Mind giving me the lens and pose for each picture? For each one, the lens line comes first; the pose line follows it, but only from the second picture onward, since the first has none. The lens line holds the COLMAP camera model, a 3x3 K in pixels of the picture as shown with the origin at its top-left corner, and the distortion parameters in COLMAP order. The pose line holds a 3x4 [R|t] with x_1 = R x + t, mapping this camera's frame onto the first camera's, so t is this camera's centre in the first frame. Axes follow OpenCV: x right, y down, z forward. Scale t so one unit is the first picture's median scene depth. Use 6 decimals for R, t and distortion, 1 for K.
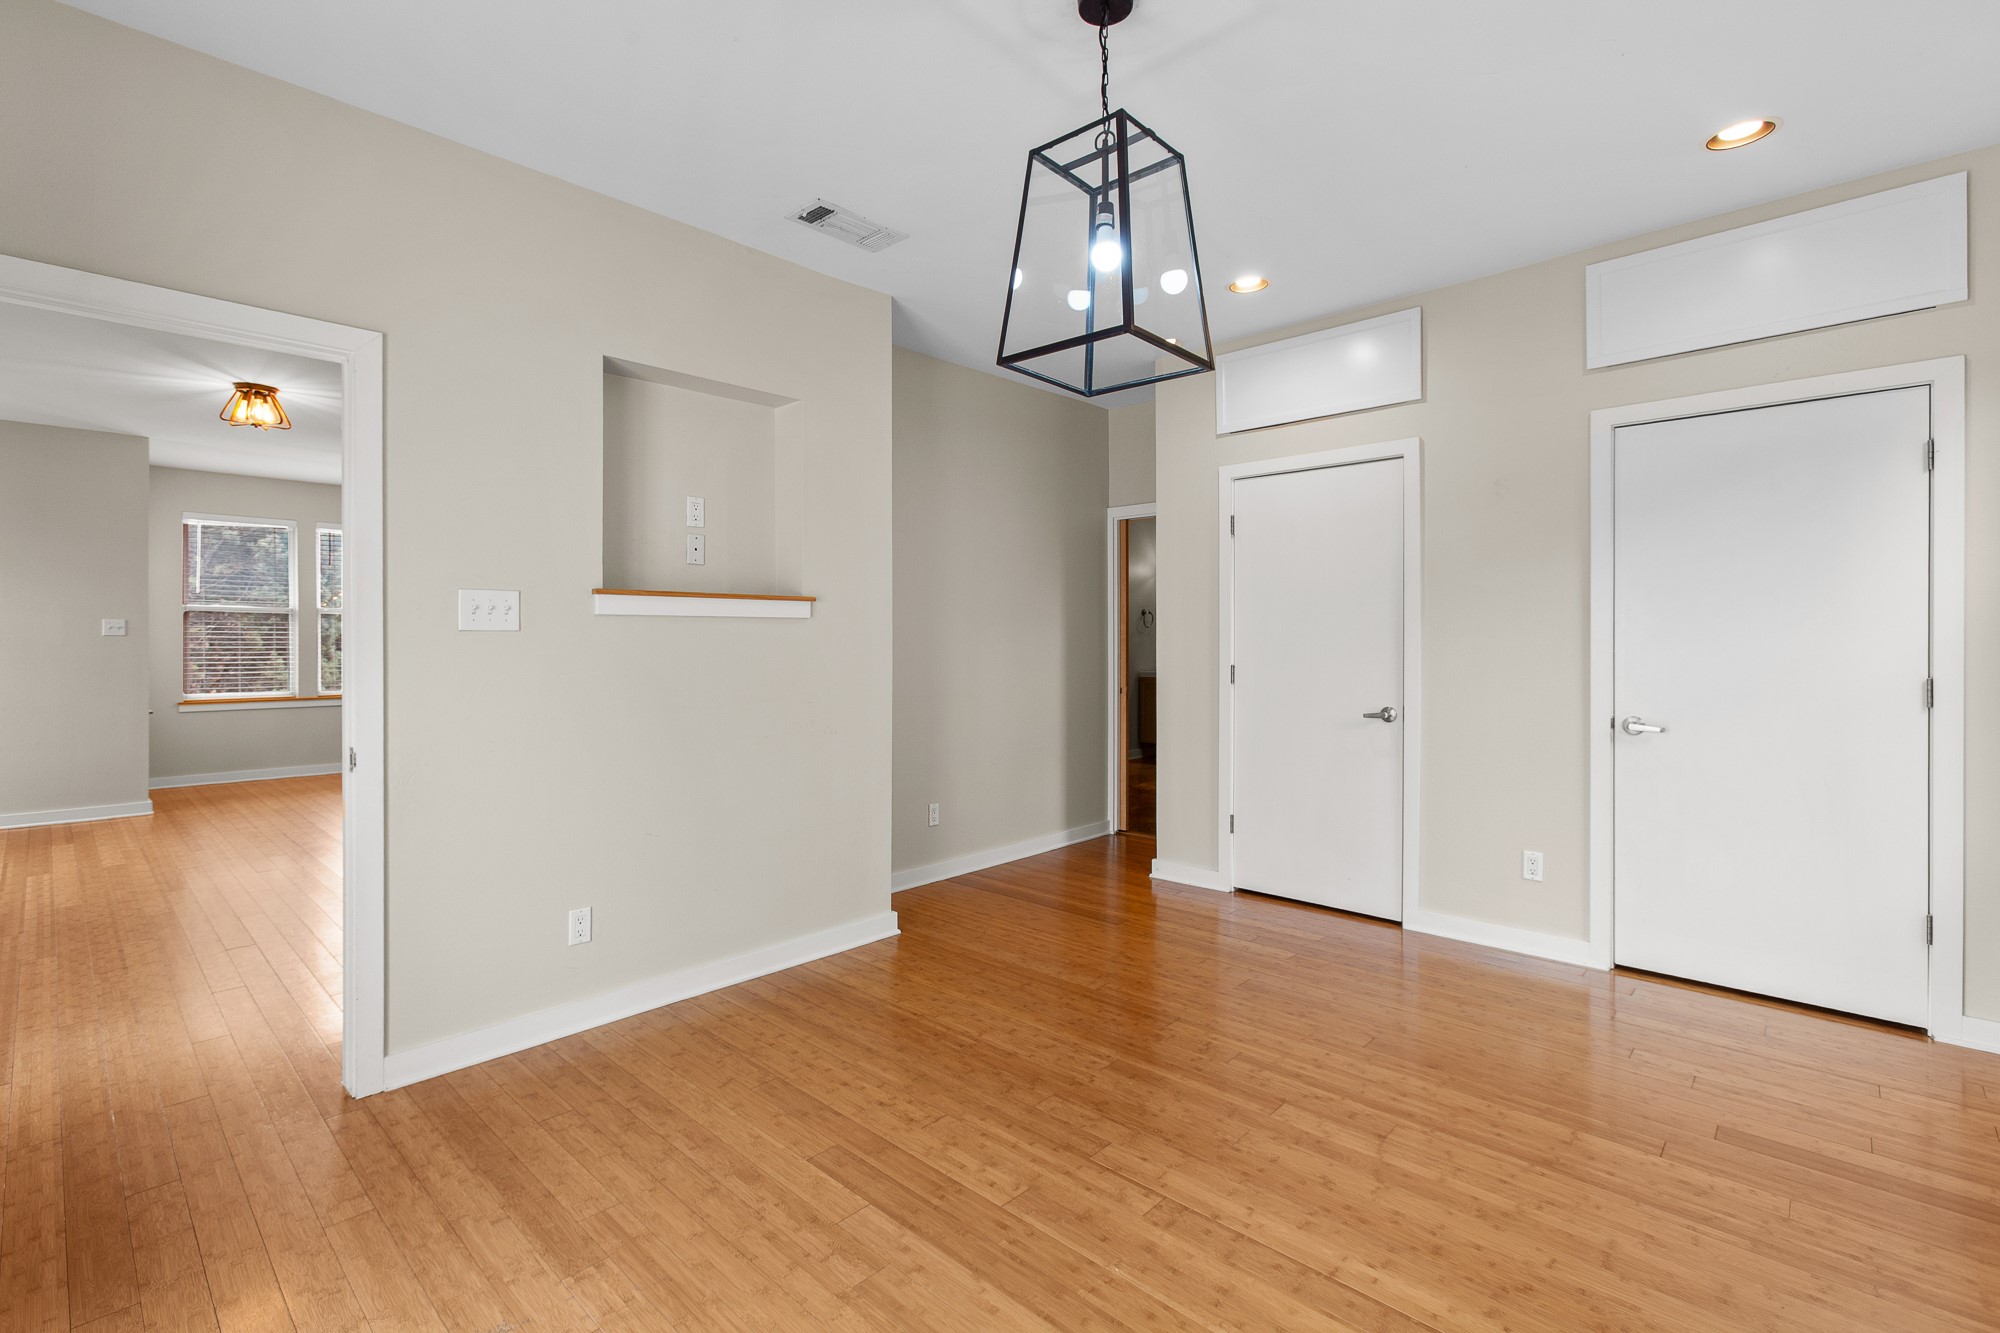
lens RADIAL K [[913.8, 0, 988.2], [0, 913.8, 655.6], [0, 0, 1]] dist [-0.000315, 0.007110]
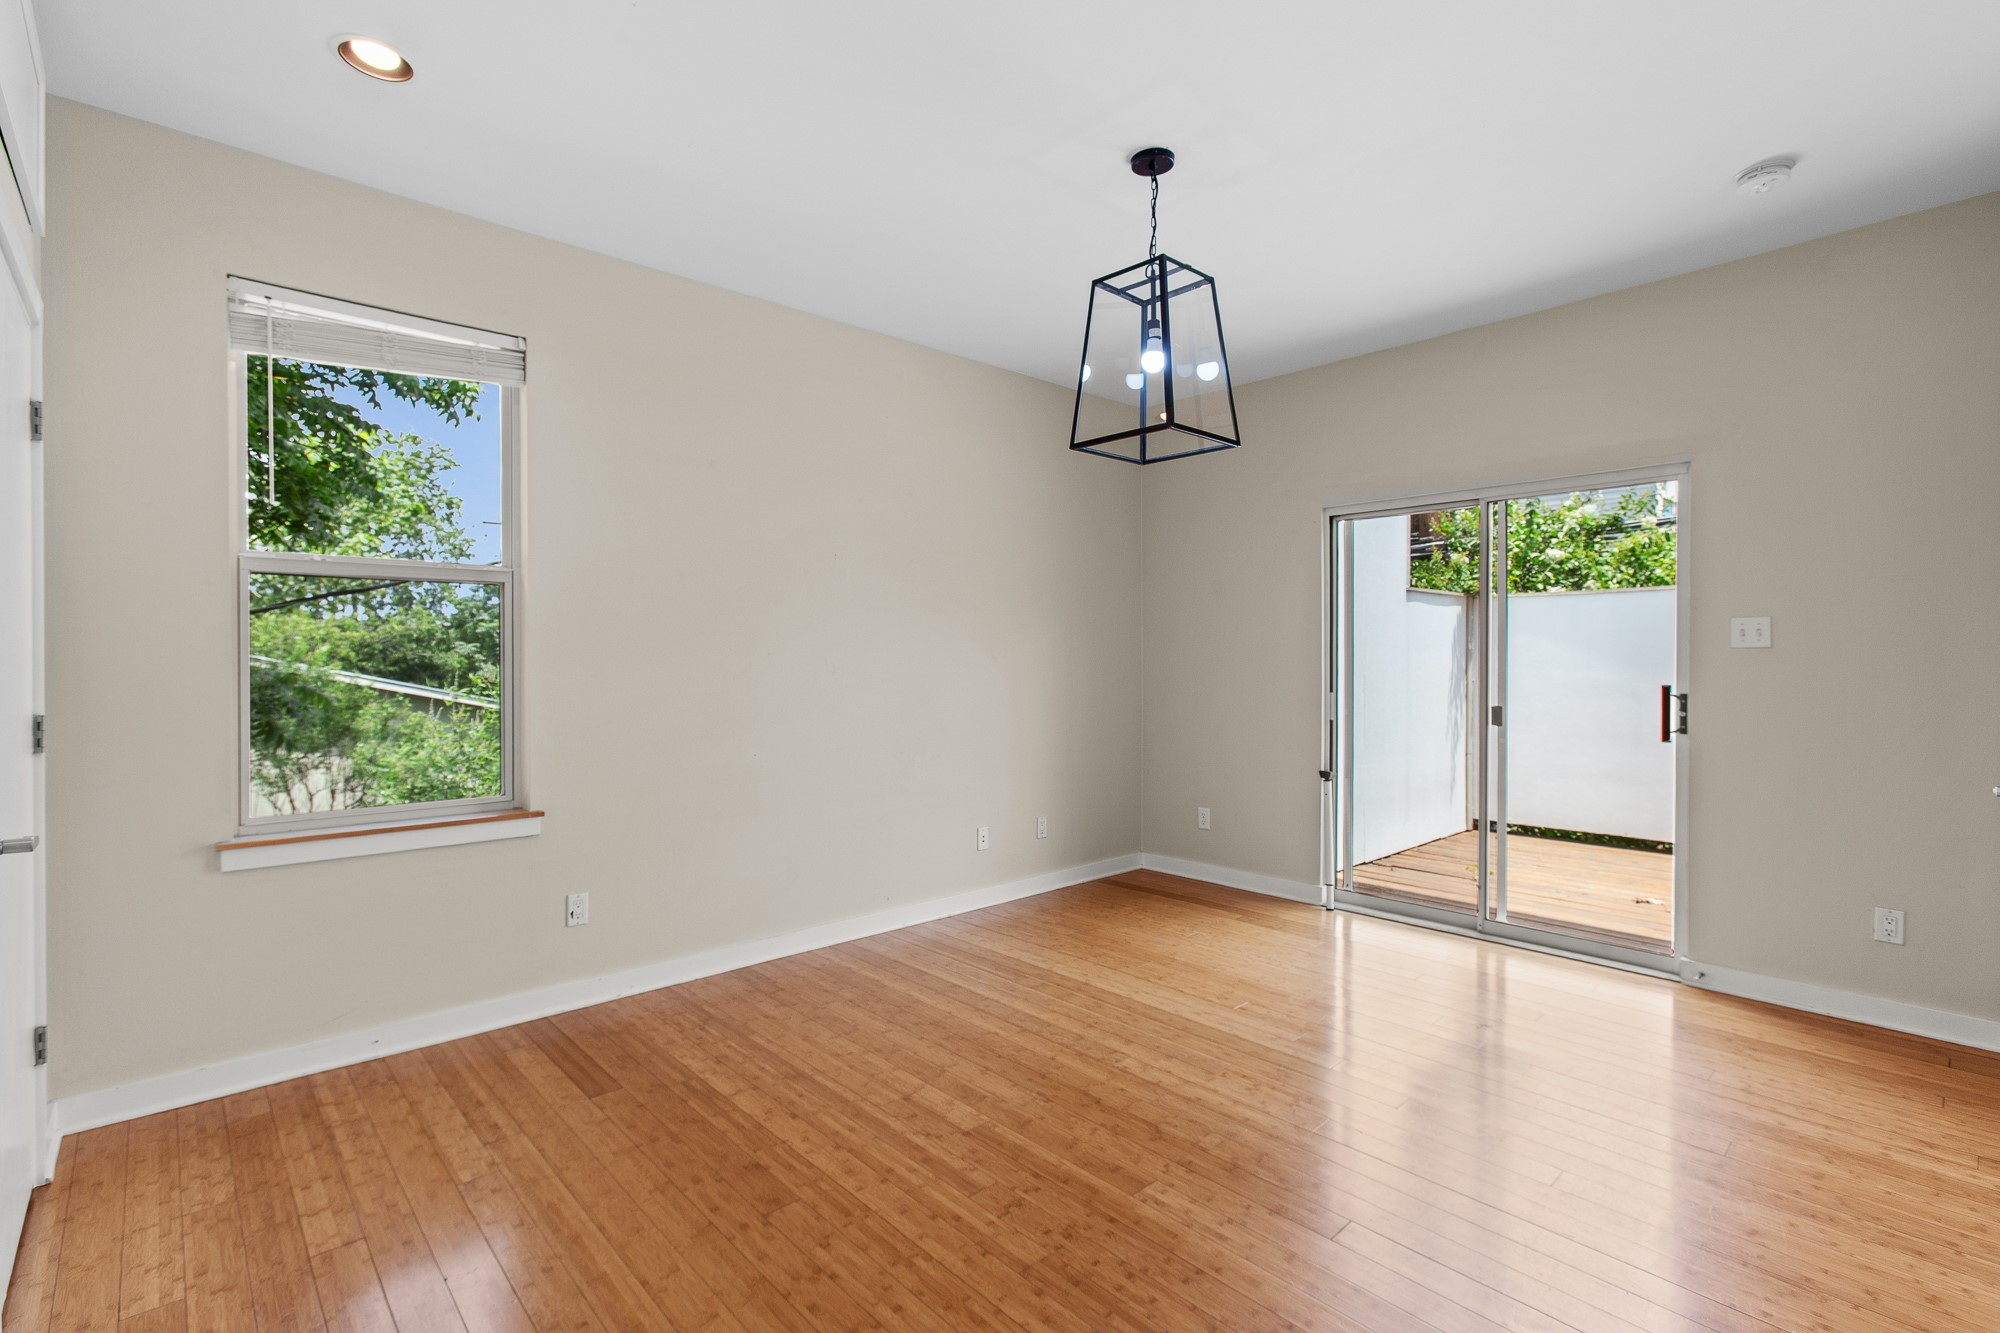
lens RADIAL K [[913.8, 0, 988.2], [0, 913.8, 655.6], [0, 0, 1]] dist [-0.000315, 0.007110]
pose [[-0.996926, 0.001483, 0.078339, 0.243873], [0.002572, 0.999901, 0.013810, -0.034030], [-0.078311, 0.013969, -0.996831, 2.138469]]
